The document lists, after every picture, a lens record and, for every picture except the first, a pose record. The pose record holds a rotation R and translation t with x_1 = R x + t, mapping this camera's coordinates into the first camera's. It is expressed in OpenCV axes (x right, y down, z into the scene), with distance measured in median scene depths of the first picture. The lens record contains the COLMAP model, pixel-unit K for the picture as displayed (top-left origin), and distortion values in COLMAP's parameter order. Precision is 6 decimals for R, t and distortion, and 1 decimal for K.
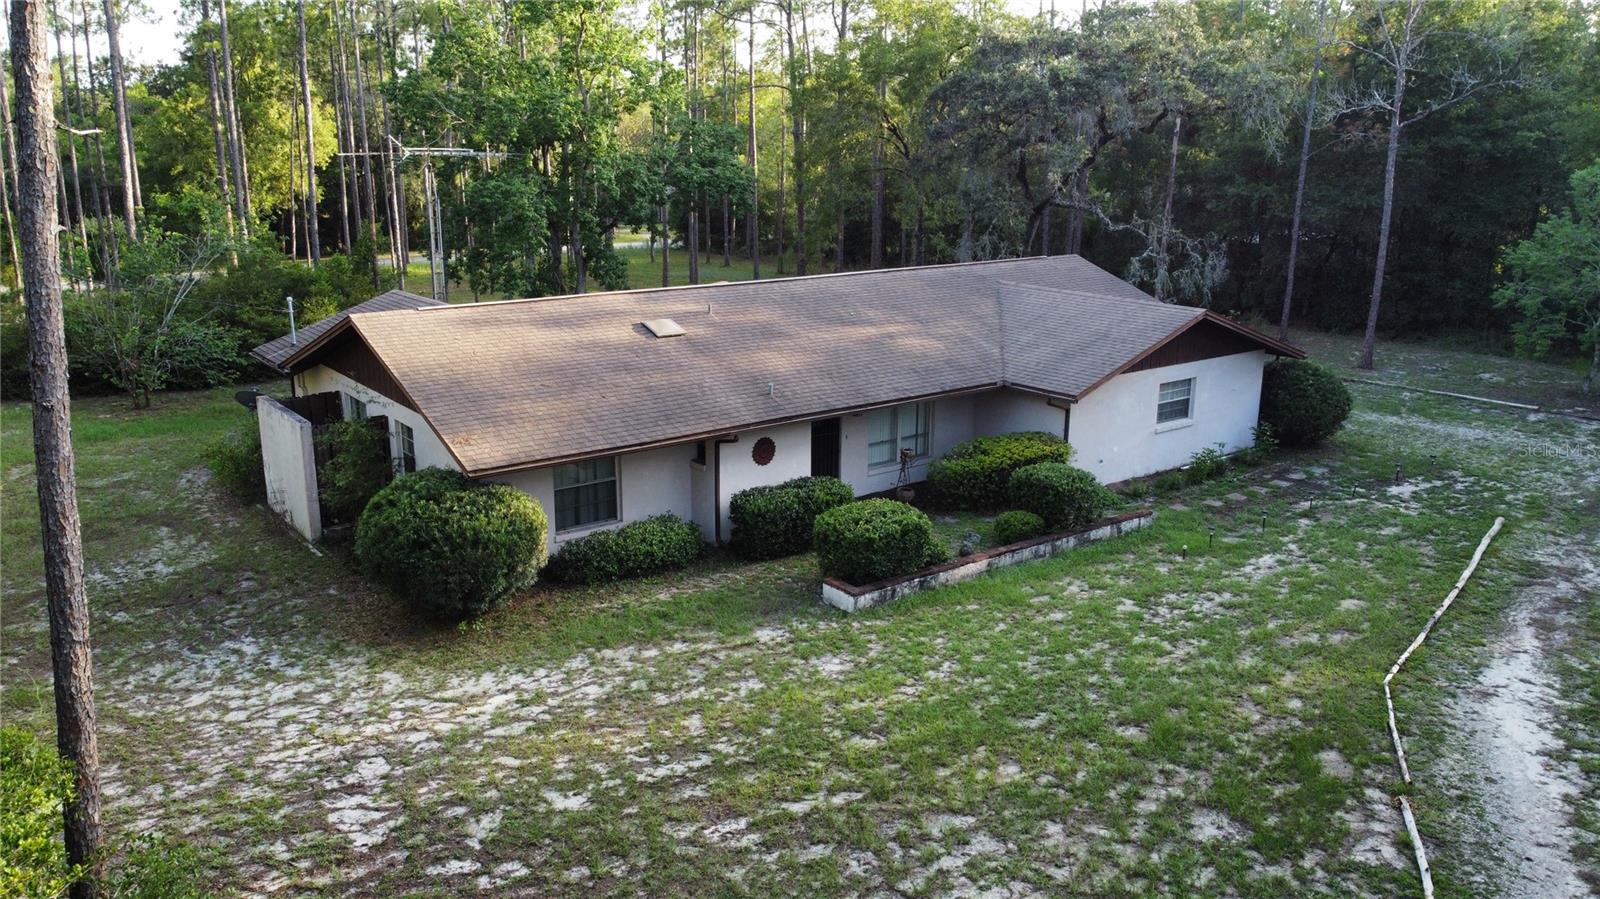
lens RADIAL K [[1214.8, 0, 798.7], [0, 1214.8, 446.5], [0, 0, 1]] dist [0.002290, -0.006704]
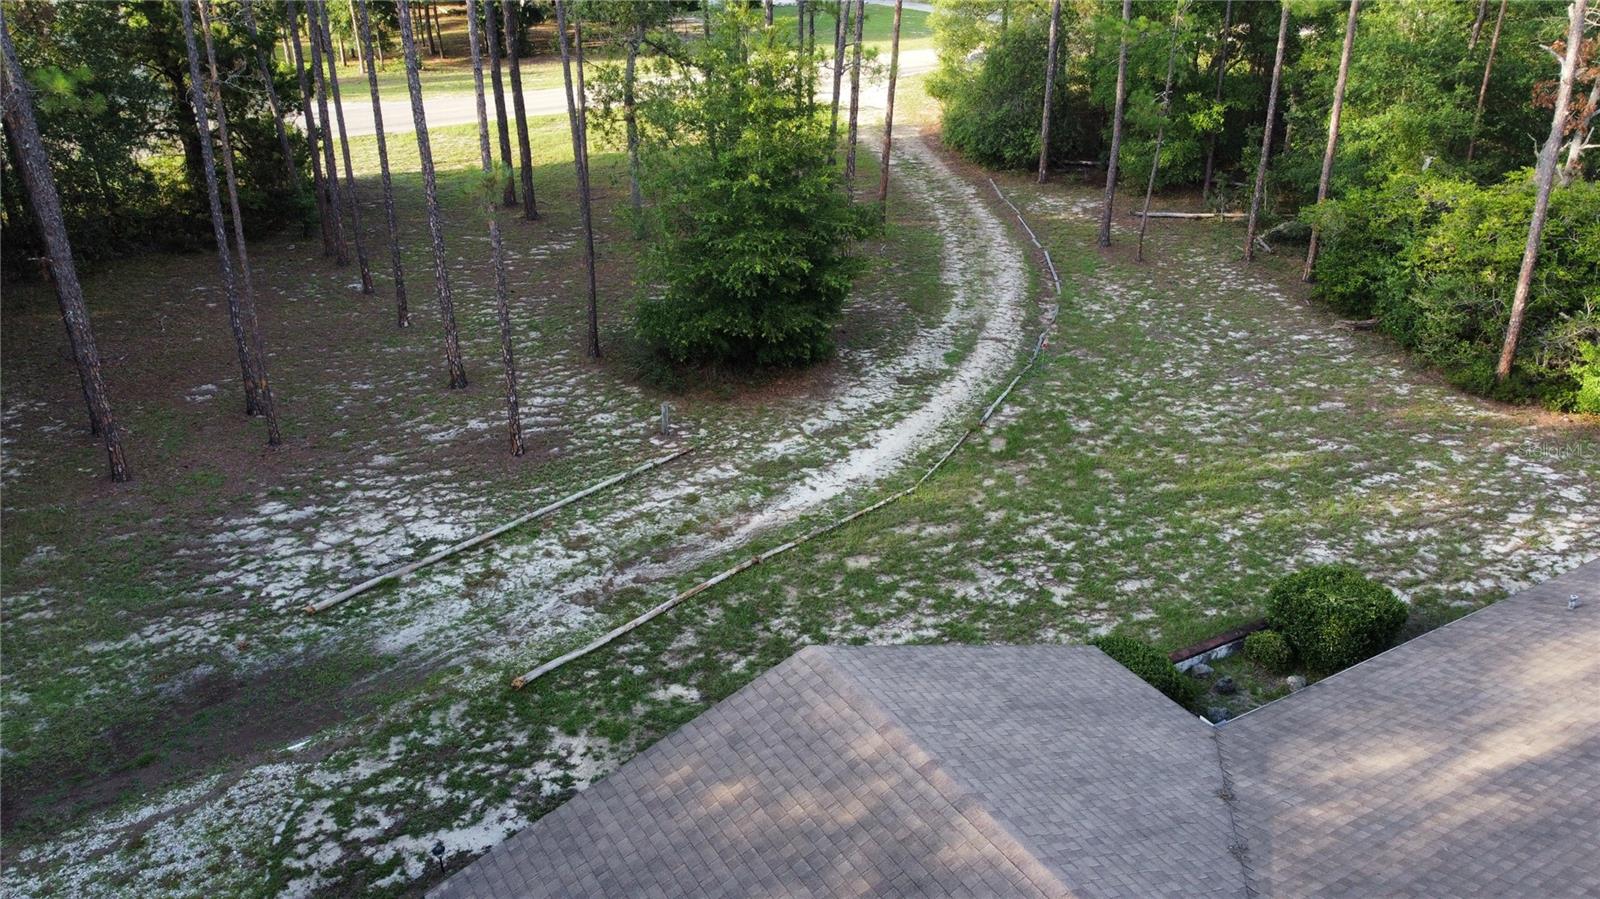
lens RADIAL K [[1214.8, 0, 798.0], [0, 1214.8, 447.7], [0, 0, 1]] dist [0.002290, -0.006704]
pose [[-0.992278, -0.058040, 0.109614, 0.447884], [0.023821, 0.778125, 0.627658, -0.733646], [-0.121723, 0.625422, -0.770734, 2.031583]]
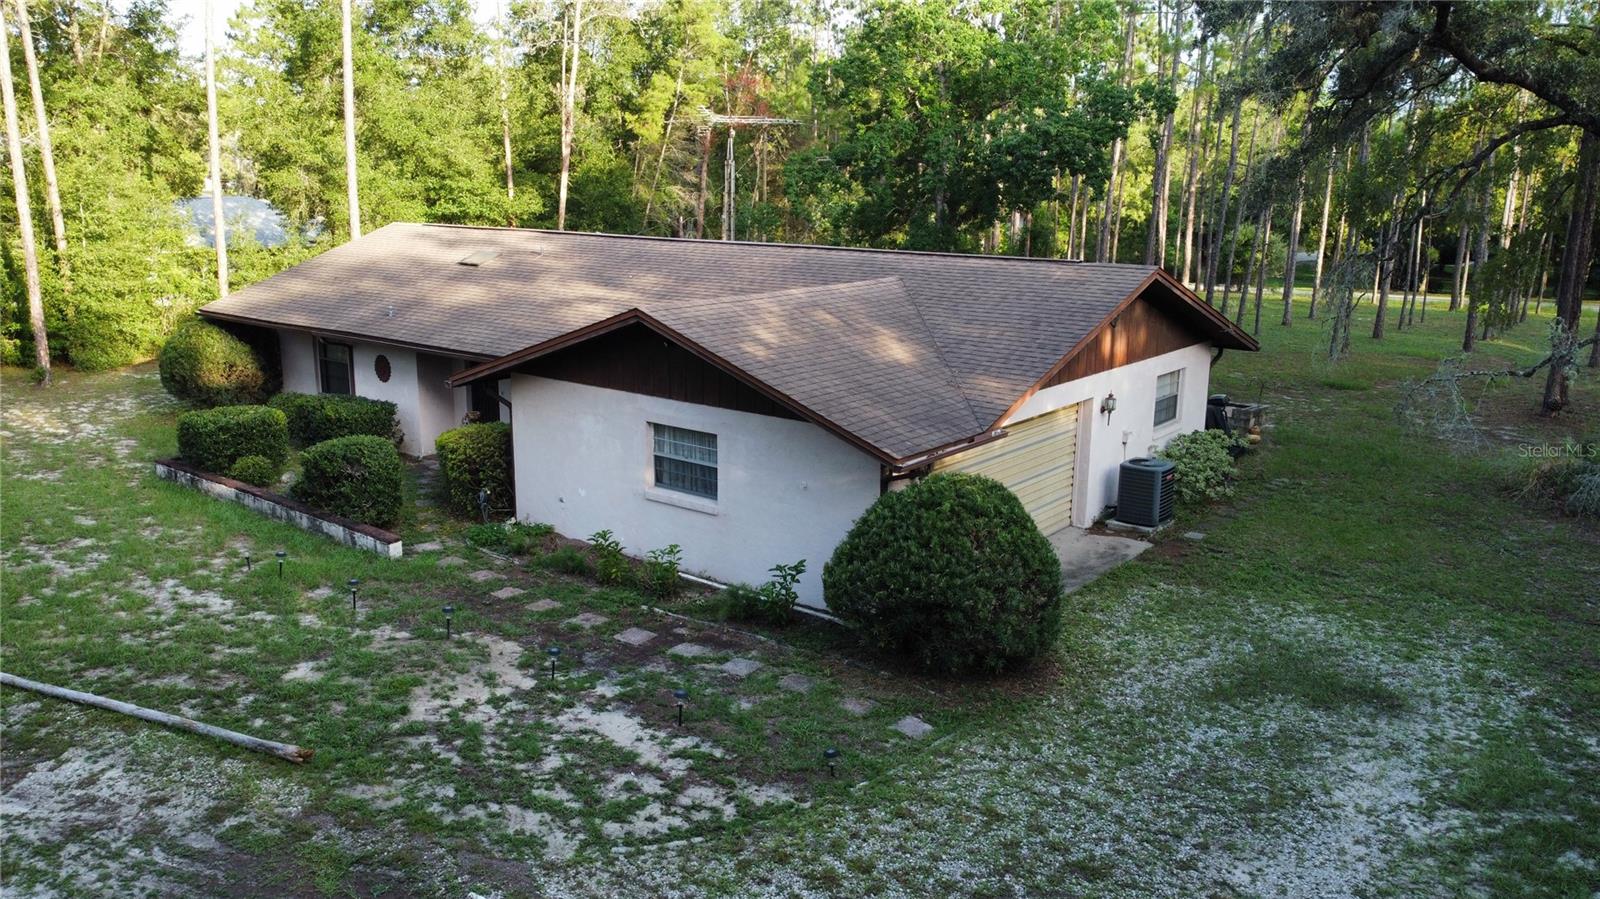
lens RADIAL K [[1214.8, 0, 797.8], [0, 1214.8, 445.5], [0, 0, 1]] dist [0.002290, -0.006704]
pose [[0.246938, 0.211302, -0.945713, 1.444895], [-0.251048, 0.956566, 0.148175, -0.240348], [0.935947, 0.200829, 0.289260, 1.403332]]
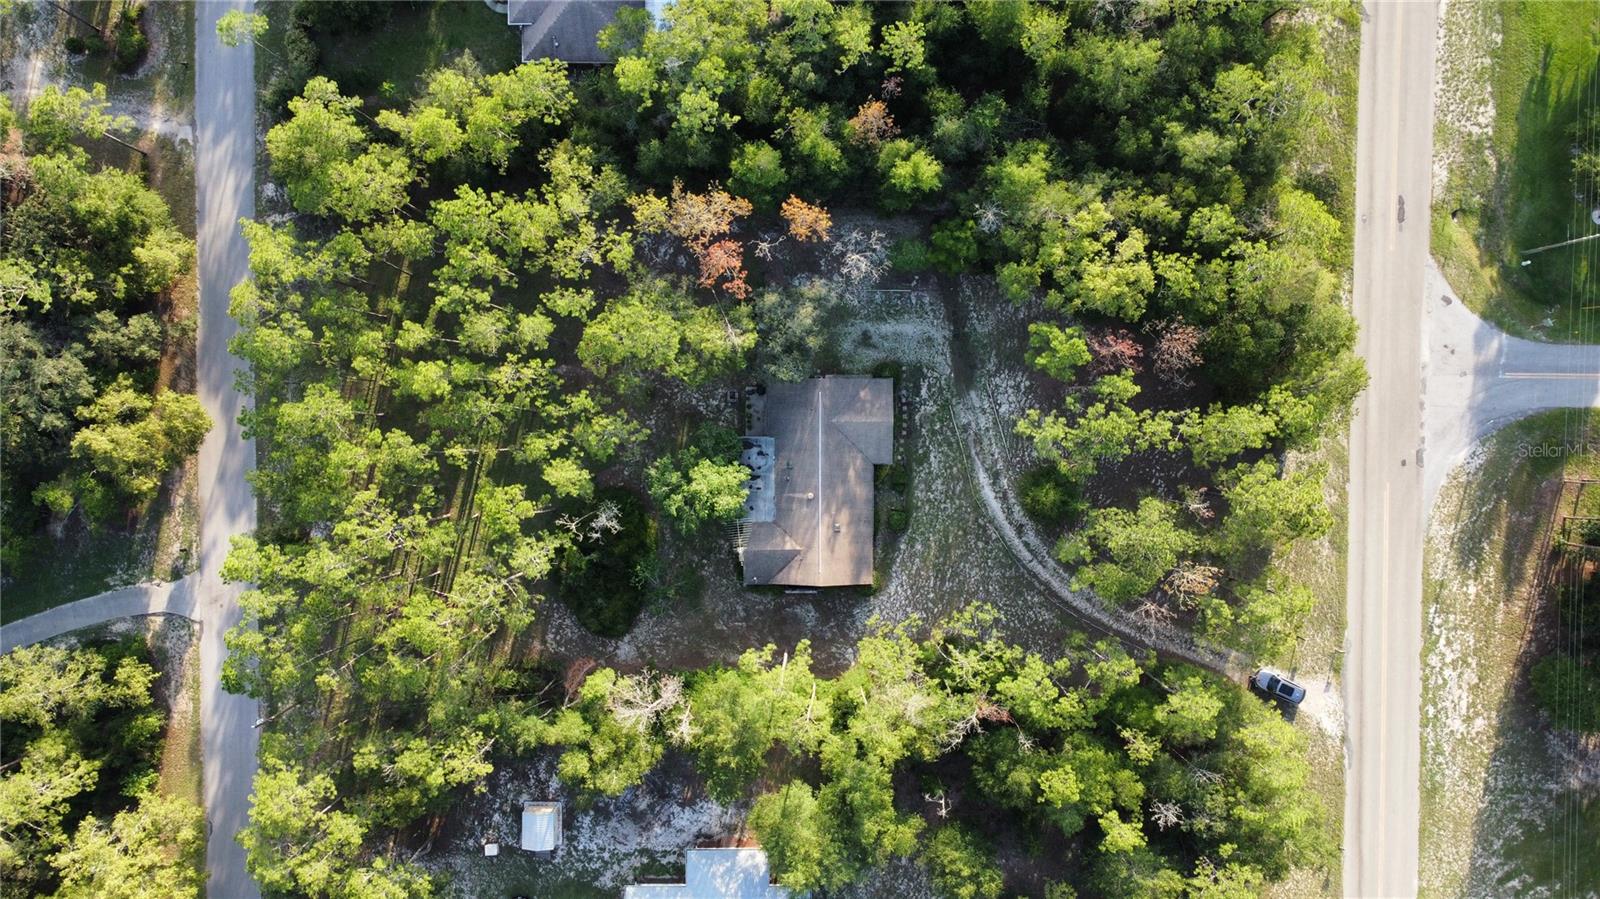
lens RADIAL K [[1214.8, 0, 801.6], [0, 1214.8, 447.0], [0, 0, 1]] dist [0.002290, -0.006704]
pose [[0.605640, -0.795030, -0.033566, 0.316776], [0.216672, 0.124175, 0.968315, -6.951580], [-0.765672, -0.593723, 0.247466, 0.138260]]
